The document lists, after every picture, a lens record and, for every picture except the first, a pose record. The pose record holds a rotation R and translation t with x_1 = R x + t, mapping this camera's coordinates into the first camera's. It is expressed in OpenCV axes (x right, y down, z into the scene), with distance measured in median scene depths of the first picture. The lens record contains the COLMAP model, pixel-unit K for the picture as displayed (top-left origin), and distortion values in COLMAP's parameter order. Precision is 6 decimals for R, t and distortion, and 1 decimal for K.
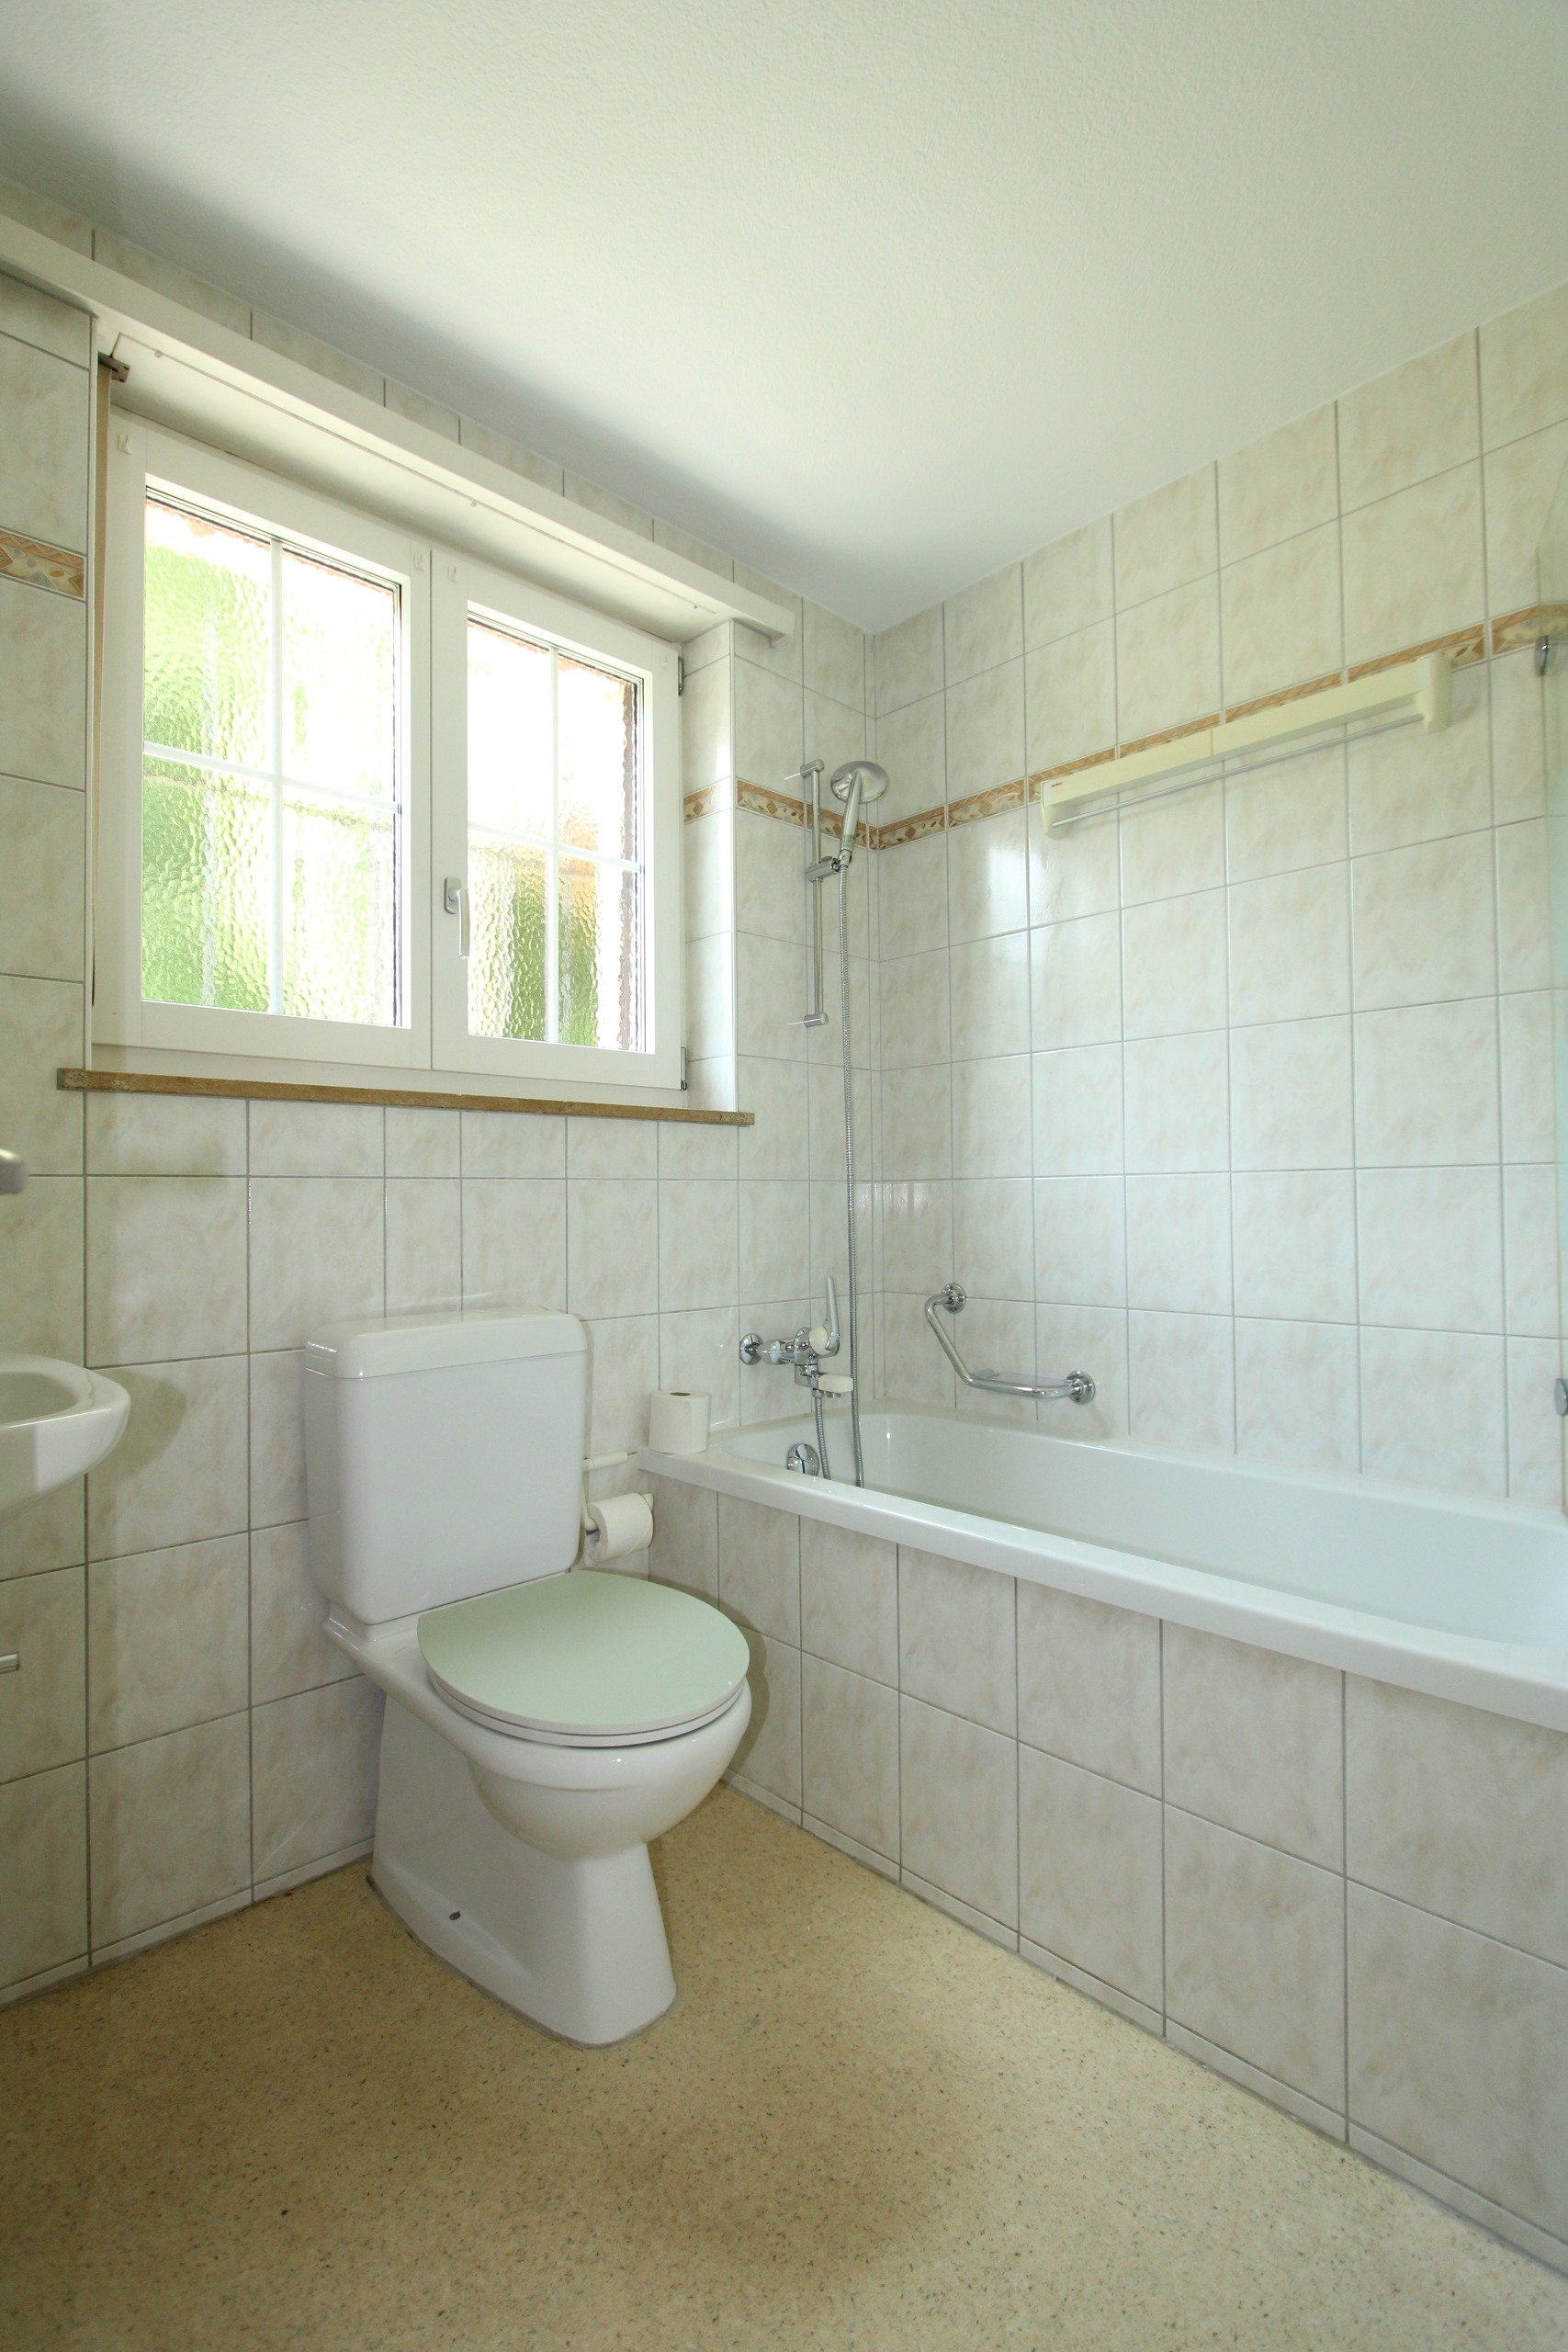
lens RADIAL K [[1100.7, 0, 784.0], [0, 1100.7, 1176.0], [0, 0, 1]] dist [-0.002700, -0.000091]
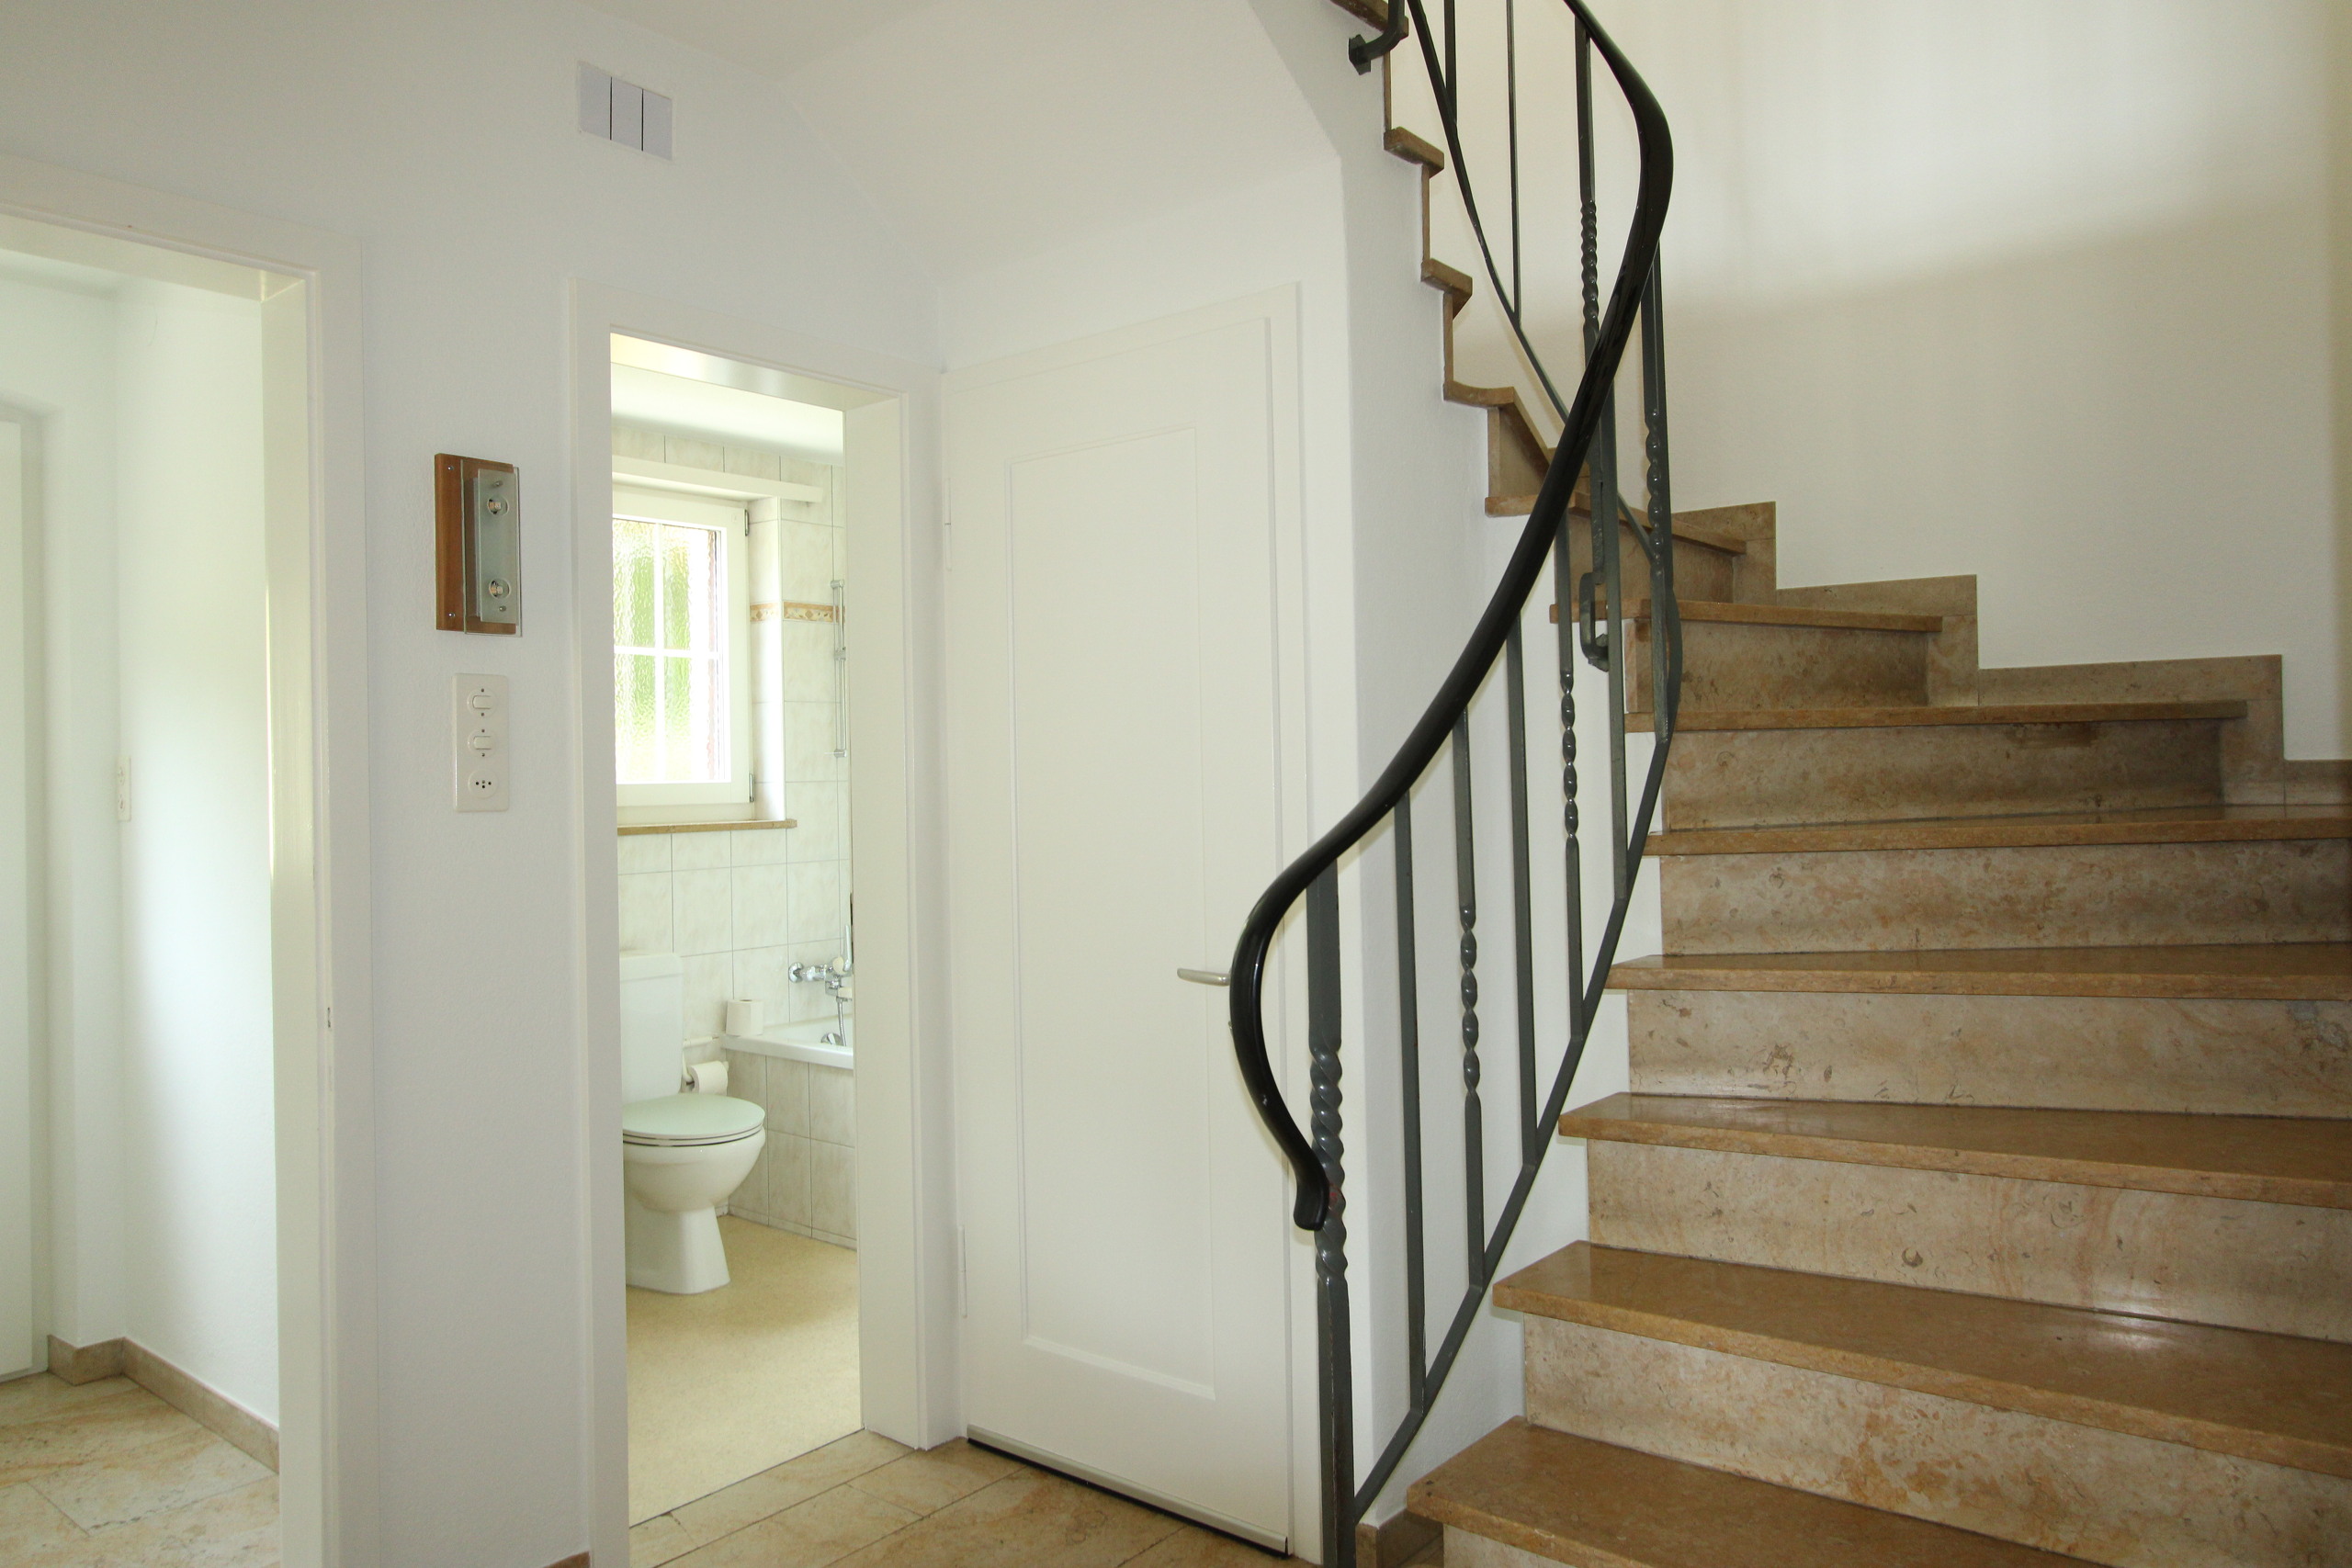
lens RADIAL K [[1615.9, 0, 1176.0], [0, 1615.9, 784.0], [0, 0, 1]] dist [0.004267, 0.000519]
pose [[0.994336, -0.007691, 0.106008, 0.259577], [0.005257, 0.999716, 0.023224, -0.156107], [-0.106156, -0.022536, 0.994094, -1.296580]]
